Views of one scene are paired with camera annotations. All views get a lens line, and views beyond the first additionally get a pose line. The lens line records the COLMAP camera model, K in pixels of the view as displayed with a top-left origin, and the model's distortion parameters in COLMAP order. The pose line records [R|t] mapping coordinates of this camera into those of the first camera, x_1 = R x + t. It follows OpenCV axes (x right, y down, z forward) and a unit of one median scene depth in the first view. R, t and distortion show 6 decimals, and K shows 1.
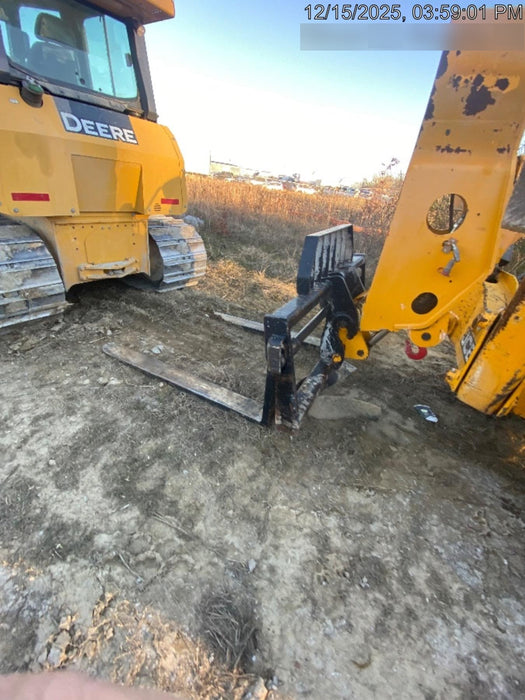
lens RADIAL K [[280.8, 0, 262.5], [0, 280.8, 350.0], [0, 0, 1]] dist [0.002847, -0.015807]
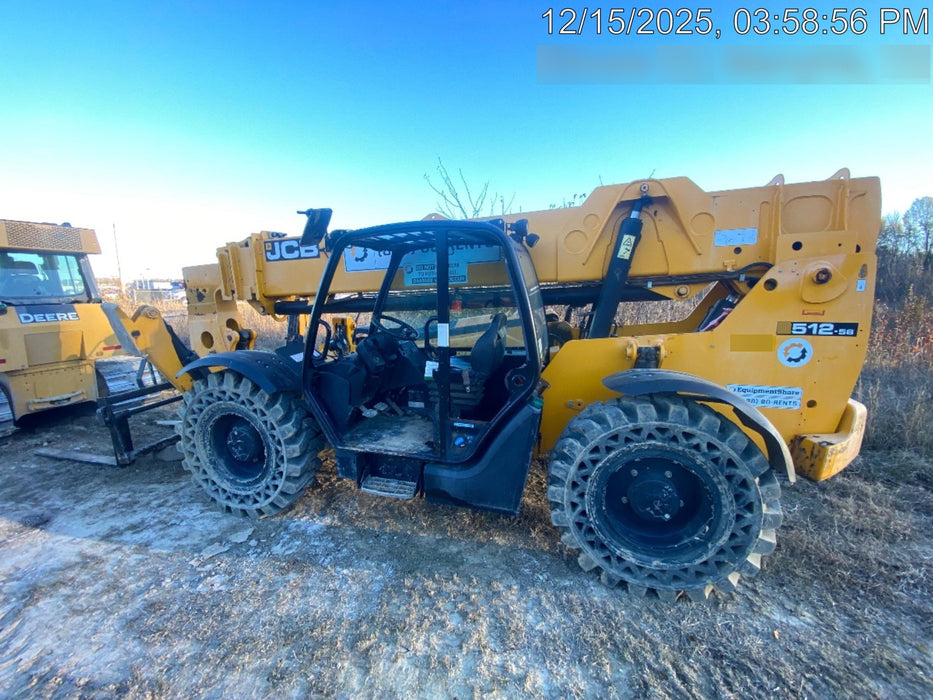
lens RADIAL K [[362.3, 0, 466.5], [0, 362.3, 350.0], [0, 0, 1]] dist [0.000604, -0.013513]
pose [[0.961742, -0.160998, 0.221656, 1.314418], [0.229516, 0.915278, -0.331041, 0.652489], [-0.149579, 0.369250, 0.917213, -1.230169]]
